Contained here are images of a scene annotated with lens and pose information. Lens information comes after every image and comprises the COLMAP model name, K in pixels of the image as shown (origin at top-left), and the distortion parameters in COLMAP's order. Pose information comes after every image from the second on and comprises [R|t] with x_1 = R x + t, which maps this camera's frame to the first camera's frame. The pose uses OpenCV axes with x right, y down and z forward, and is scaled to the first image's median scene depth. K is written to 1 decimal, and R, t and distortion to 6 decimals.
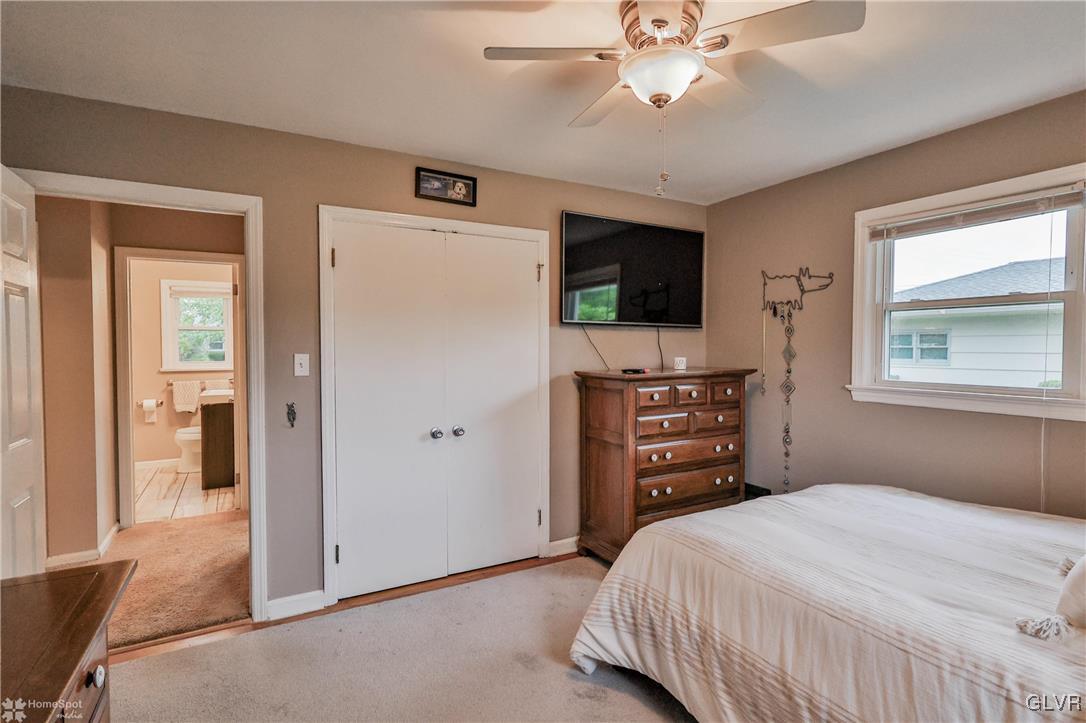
lens RADIAL K [[545.7, 0, 550.4], [0, 545.7, 358.0], [0, 0, 1]] dist [-0.001530, -0.000461]
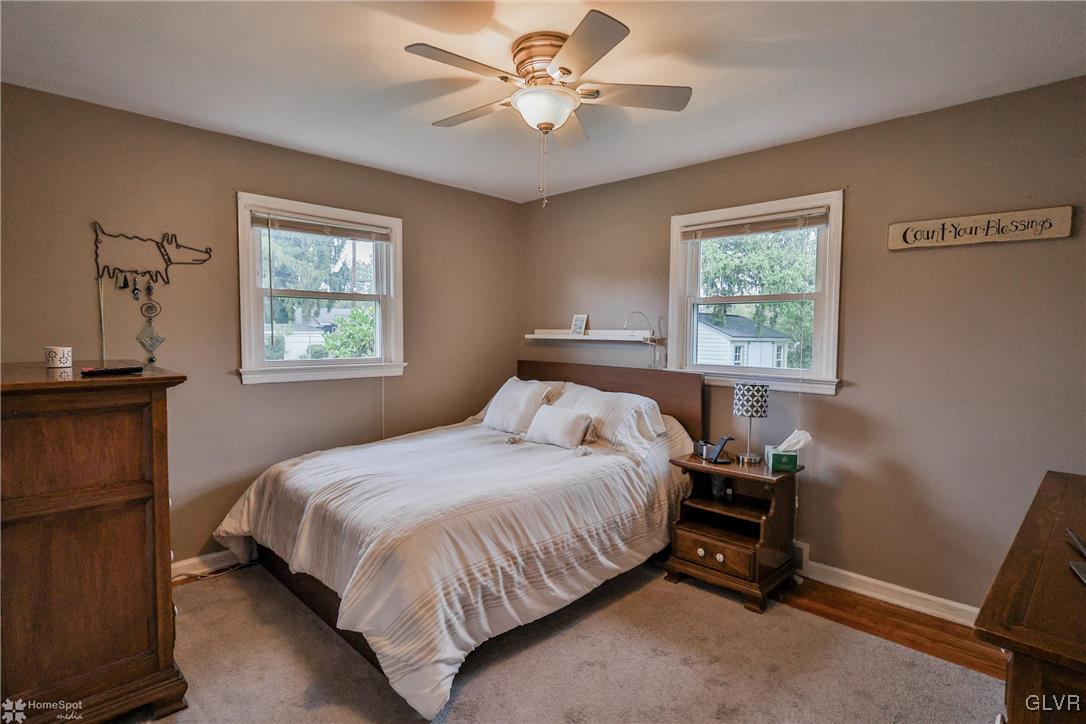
lens RADIAL K [[545.7, 0, 549.3], [0, 545.7, 363.1], [0, 0, 1]] dist [-0.001530, -0.000461]
pose [[-0.272862, -0.056891, 0.960370, -0.515333], [0.014626, 0.997889, 0.063269, -0.014279], [-0.961942, 0.031310, -0.271454, 0.704140]]
